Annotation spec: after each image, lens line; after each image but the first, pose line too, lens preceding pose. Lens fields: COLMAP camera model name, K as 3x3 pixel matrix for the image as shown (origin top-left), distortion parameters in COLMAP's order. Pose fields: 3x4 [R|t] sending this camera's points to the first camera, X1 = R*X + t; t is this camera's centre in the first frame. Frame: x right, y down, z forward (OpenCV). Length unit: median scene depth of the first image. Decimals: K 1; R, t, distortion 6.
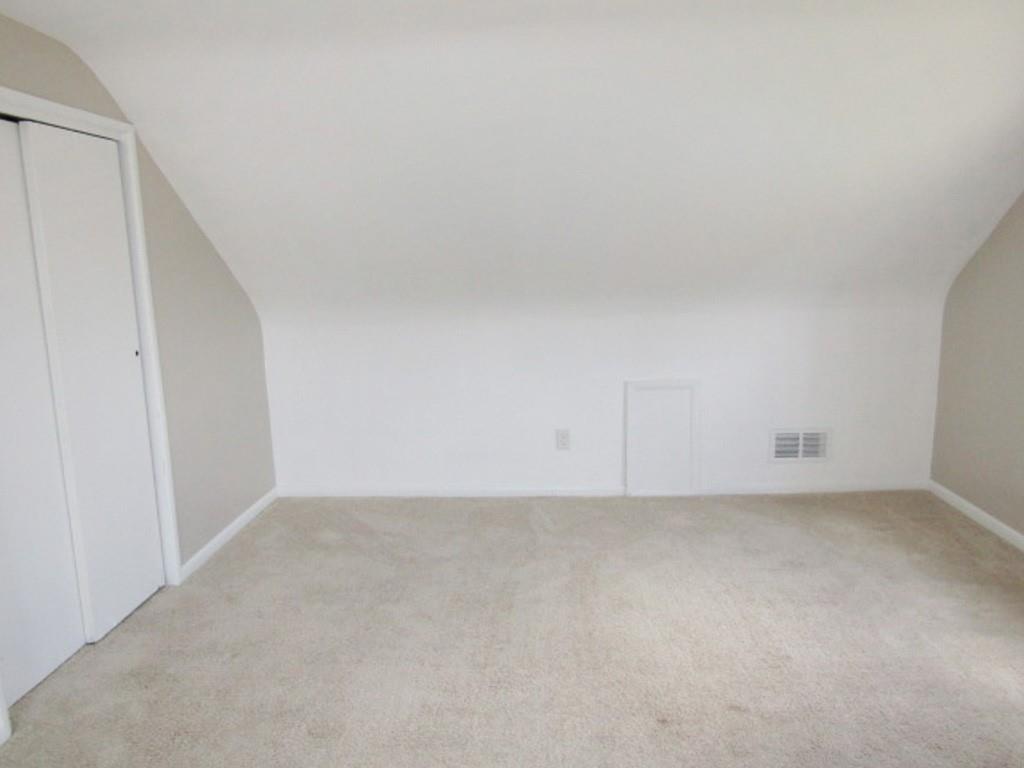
lens RADIAL K [[744.1, 0, 514.8], [0, 744.1, 385.4], [0, 0, 1]] dist [0.009144, -0.006450]
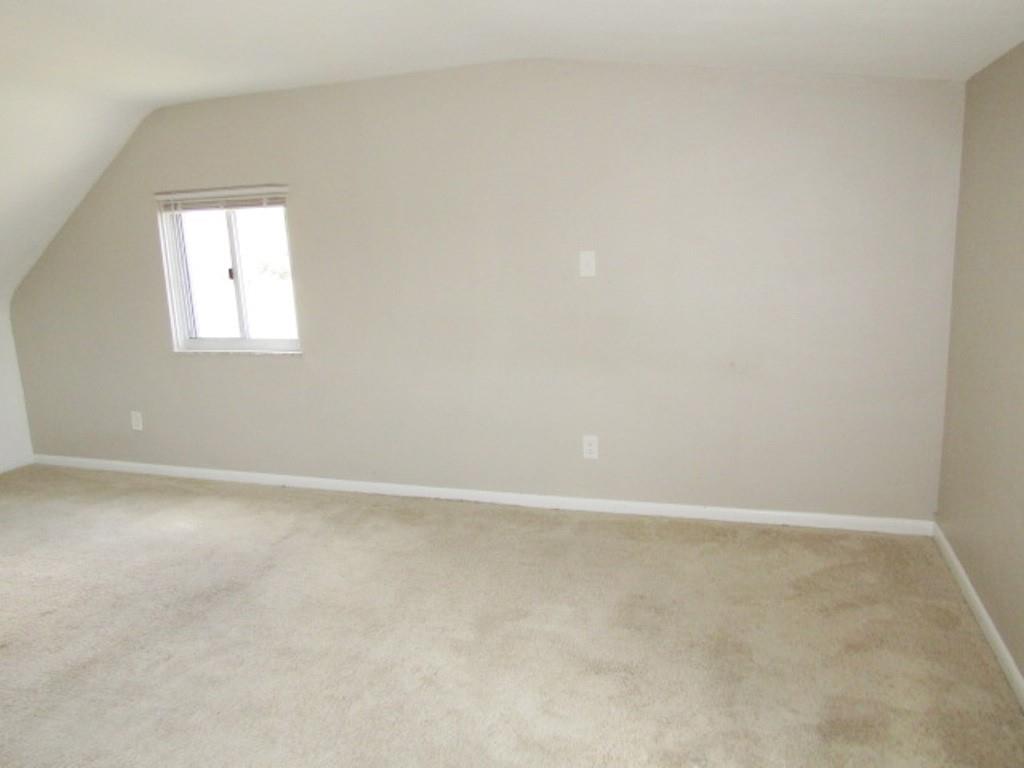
lens RADIAL K [[744.1, 0, 514.8], [0, 744.1, 385.4], [0, 0, 1]] dist [0.009144, -0.006450]
pose [[0.276318, -0.166131, 0.946599, -0.505427], [0.202069, 0.972972, 0.111775, 0.056228], [-0.939583, 0.160393, 0.302419, -0.168263]]
